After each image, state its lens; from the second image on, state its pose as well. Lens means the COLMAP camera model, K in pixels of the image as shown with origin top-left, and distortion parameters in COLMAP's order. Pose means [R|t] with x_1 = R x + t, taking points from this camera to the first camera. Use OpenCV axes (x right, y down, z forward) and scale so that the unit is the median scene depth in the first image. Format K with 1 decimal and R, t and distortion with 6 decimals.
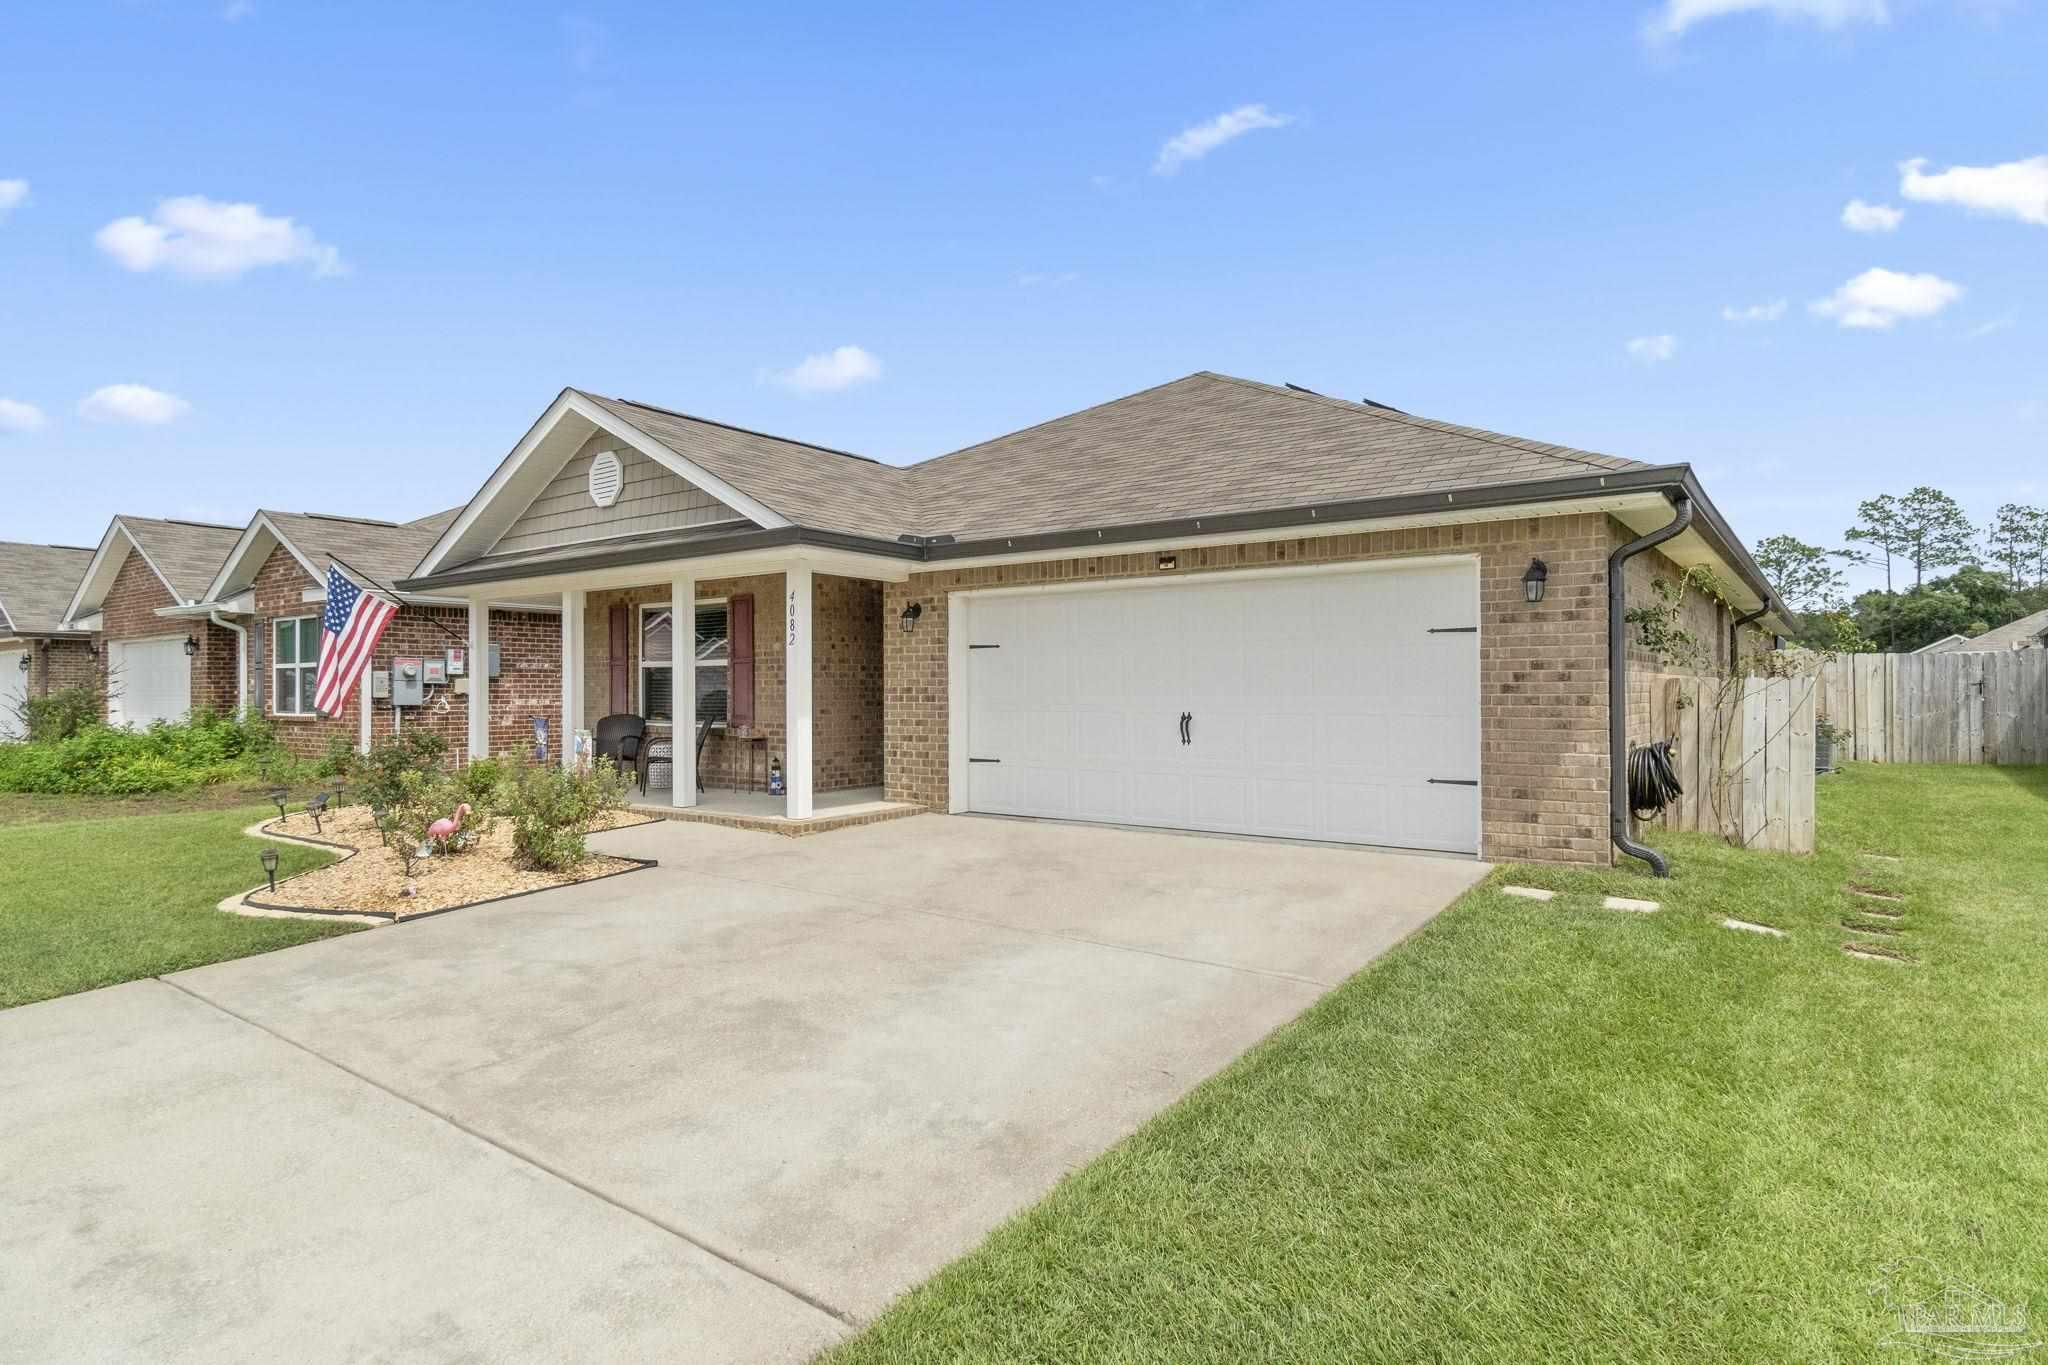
lens RADIAL K [[1055.5, 0, 1033.2], [0, 1055.5, 687.0], [0, 0, 1]] dist [0.006428, -0.000199]
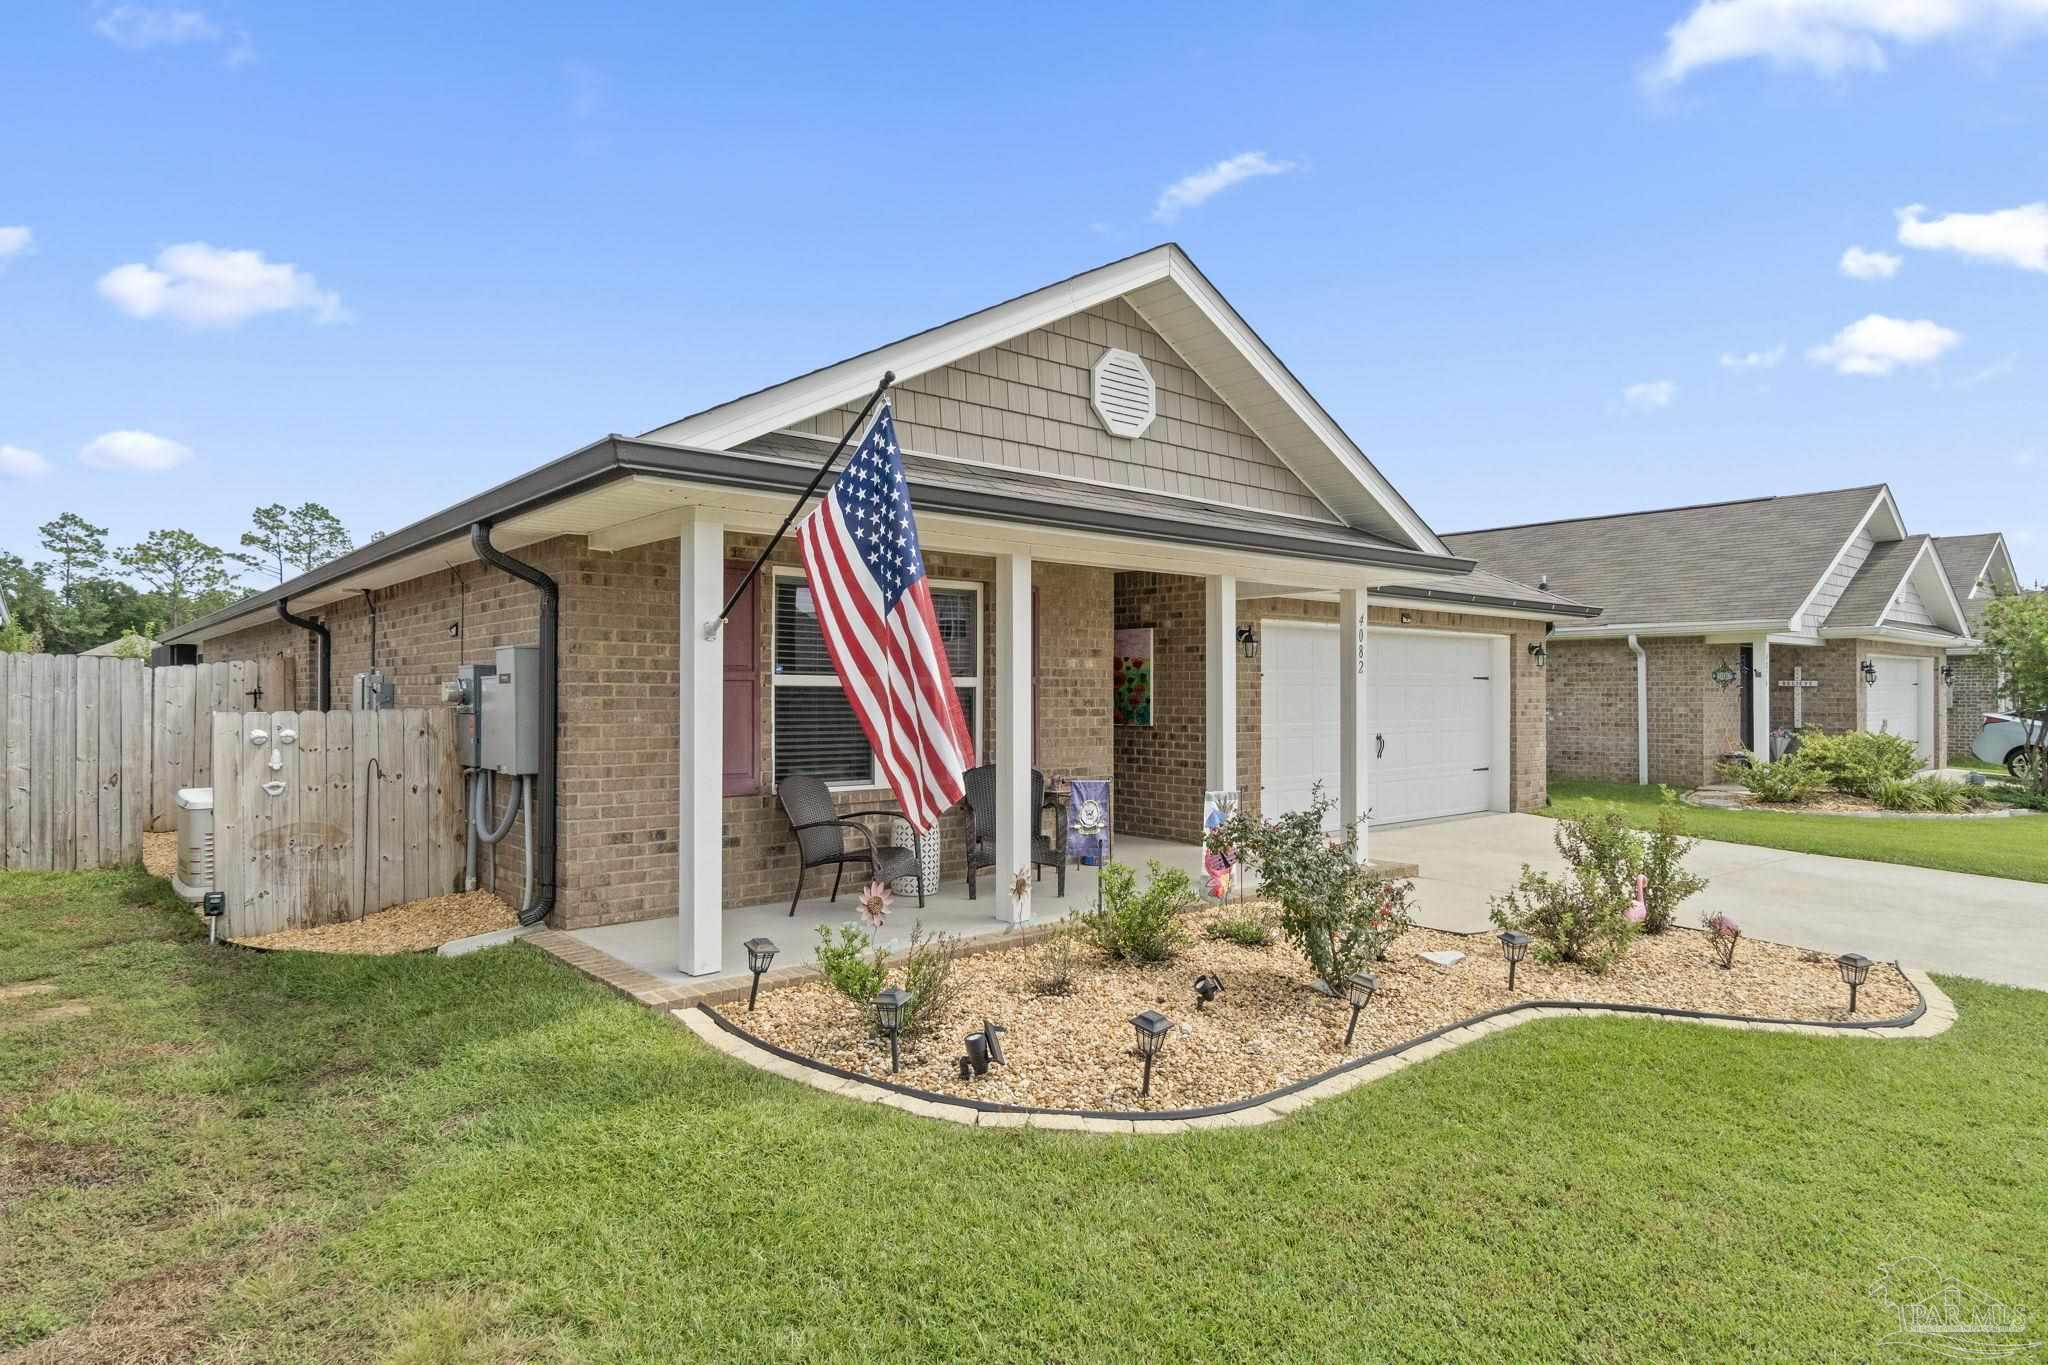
lens RADIAL K [[1146.6, 0, 990.5], [0, 1146.6, 692.8], [0, 0, 1]] dist [0.003252, 0.000622]
pose [[0.252455, 0.003385, 0.967603, -1.203805], [-0.003438, 0.999991, -0.002601, -0.018301], [-0.967603, -0.002670, 0.252464, 1.004873]]
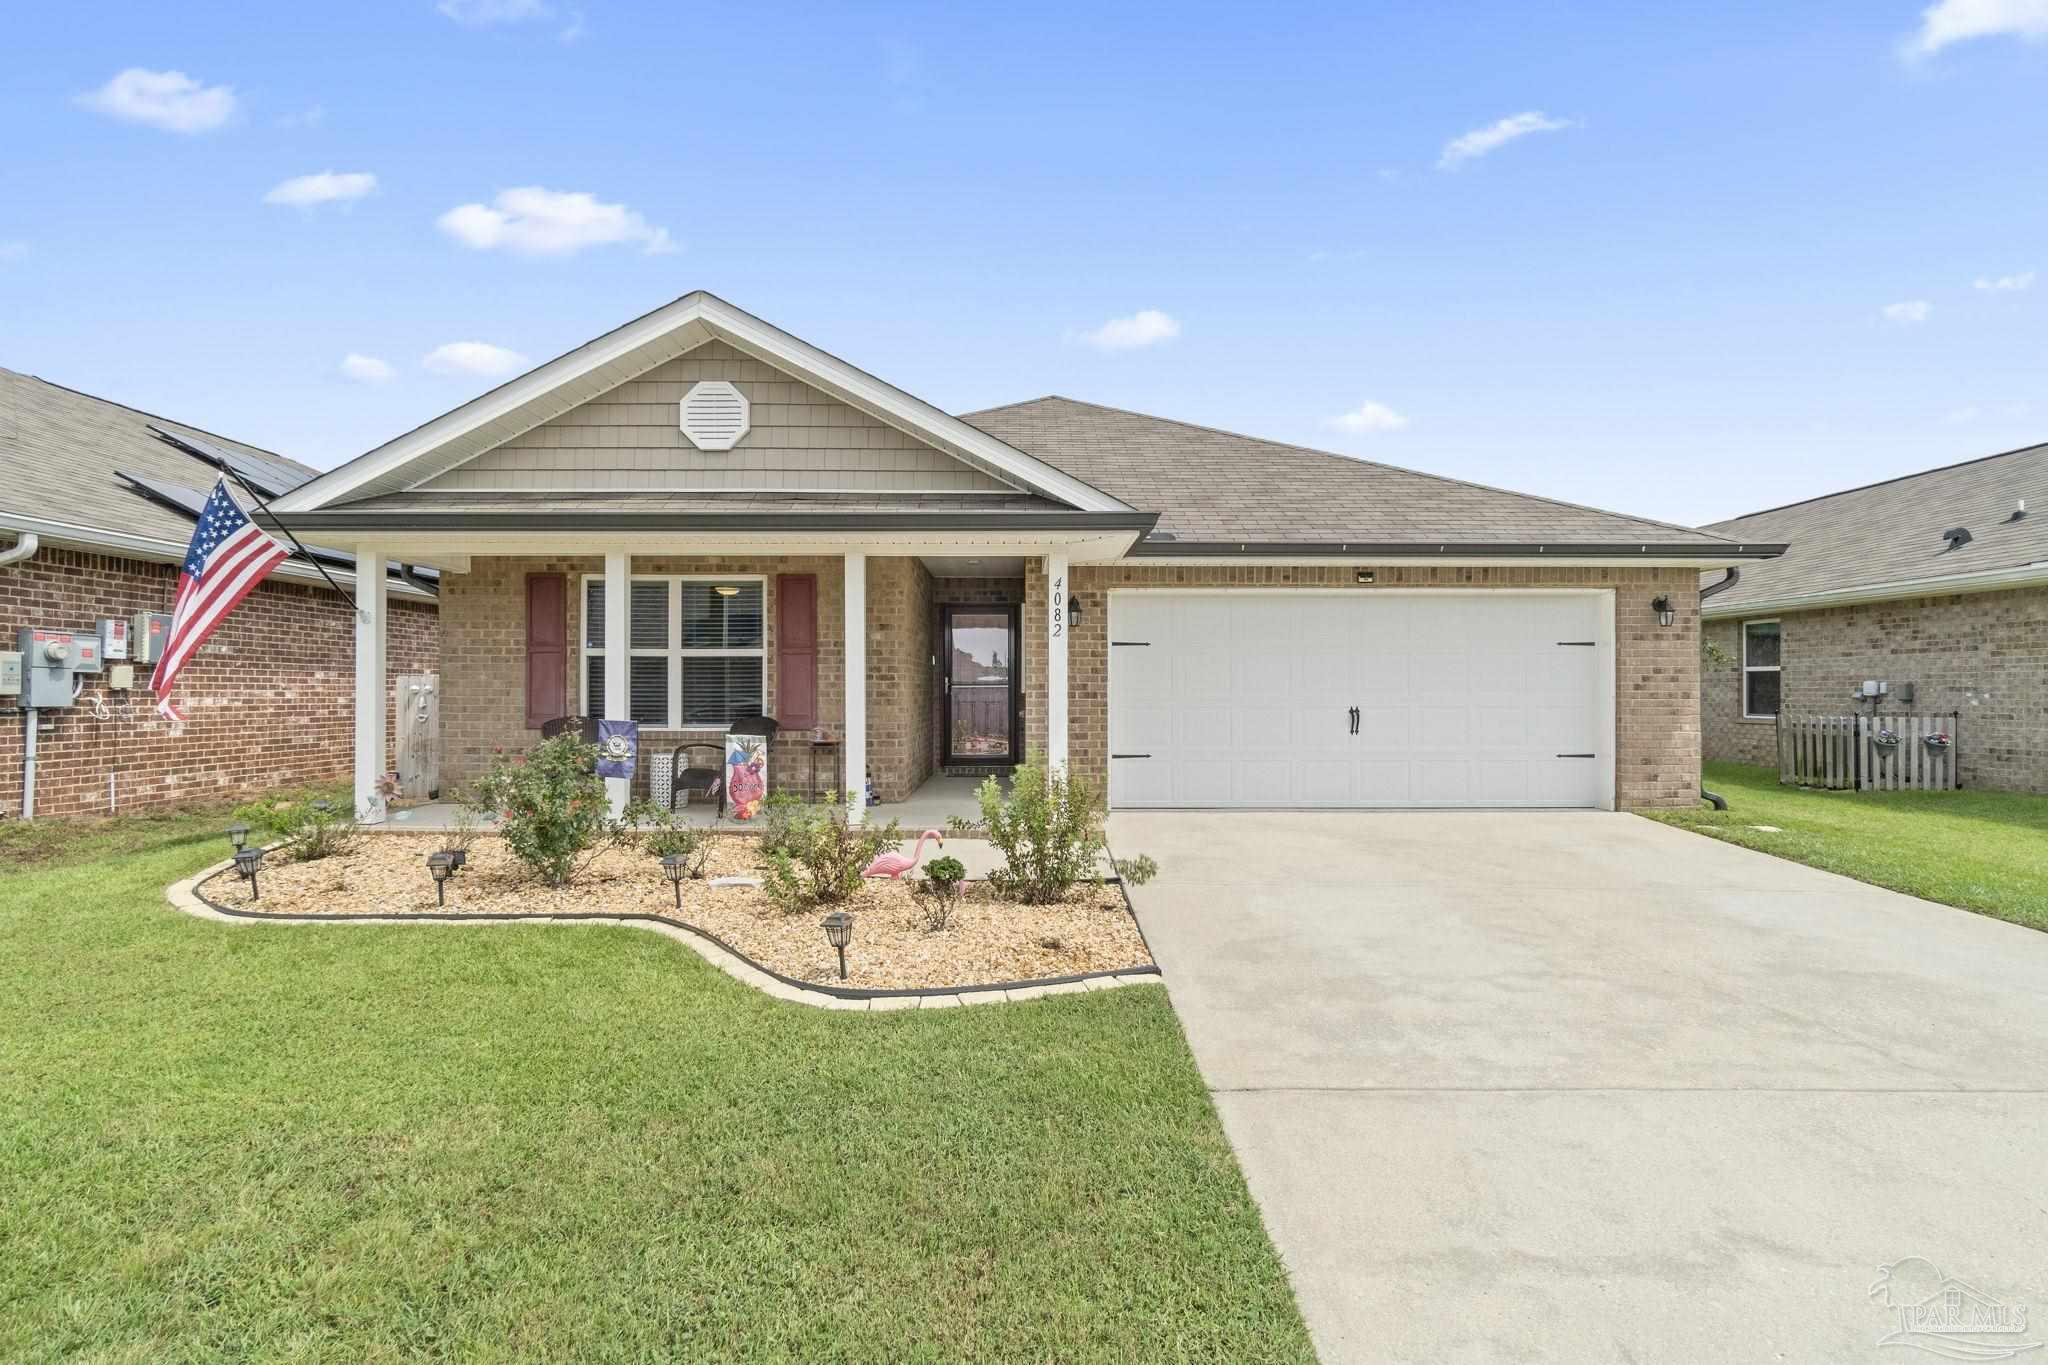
lens RADIAL K [[996.8, 0, 1004.1], [0, 996.8, 684.0], [0, 0, 1]] dist [-0.004644, -0.000356]
pose [[0.811634, 0.007780, 0.584115, -0.734232], [-0.004793, 0.999966, -0.006660, 0.007675], [-0.584147, 0.002606, 0.811644, 0.305101]]
